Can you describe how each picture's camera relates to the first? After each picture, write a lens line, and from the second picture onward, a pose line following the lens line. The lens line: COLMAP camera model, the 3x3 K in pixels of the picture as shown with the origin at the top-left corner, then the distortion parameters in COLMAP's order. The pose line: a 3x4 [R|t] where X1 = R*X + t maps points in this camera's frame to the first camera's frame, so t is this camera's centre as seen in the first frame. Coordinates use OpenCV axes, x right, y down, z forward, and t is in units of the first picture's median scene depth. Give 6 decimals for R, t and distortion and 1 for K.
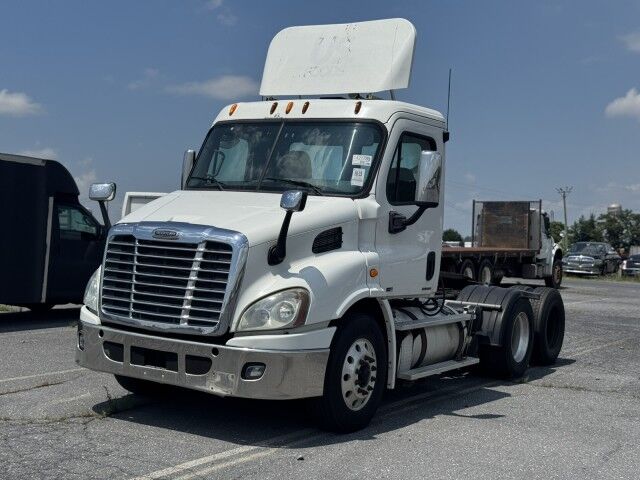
lens RADIAL K [[902.2, 0, 326.0], [0, 902.2, 239.2], [0, 0, 1]] dist [0.110707, 0.000000]
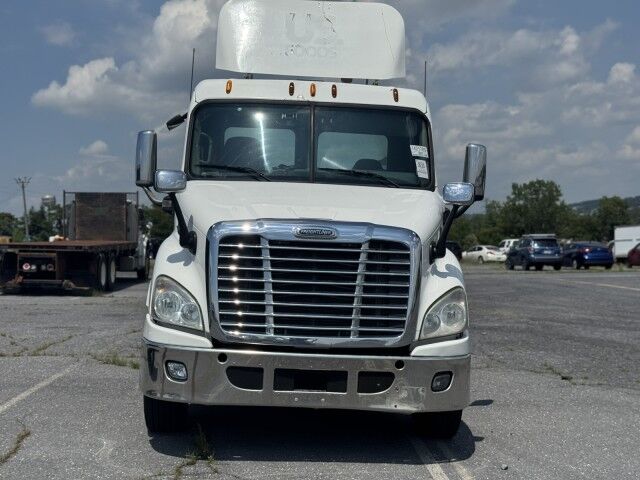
lens RADIAL K [[902.2, 0, 317.8], [0, 902.2, 243.5], [0, 0, 1]] dist [0.110707, 0.000000]
pose [[0.822023, -0.026896, 0.568819, -0.657606], [0.018372, 0.999617, 0.020716, -0.013228], [-0.569158, -0.006579, 0.822202, 0.304321]]
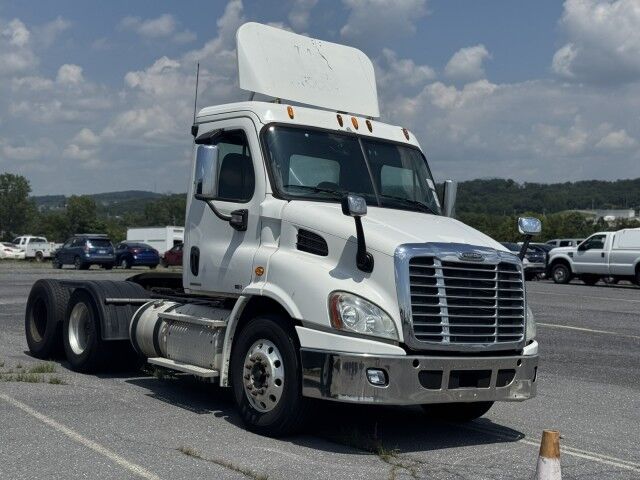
lens RADIAL K [[902.2, 0, 318.2], [0, 902.2, 240.8], [0, 0, 1]] dist [0.110707, 0.000000]
pose [[0.367240, -0.010081, 0.930072, -1.187966], [-0.023793, 0.999512, 0.020228, -0.039086], [-0.929822, -0.029558, 0.366821, 0.788186]]
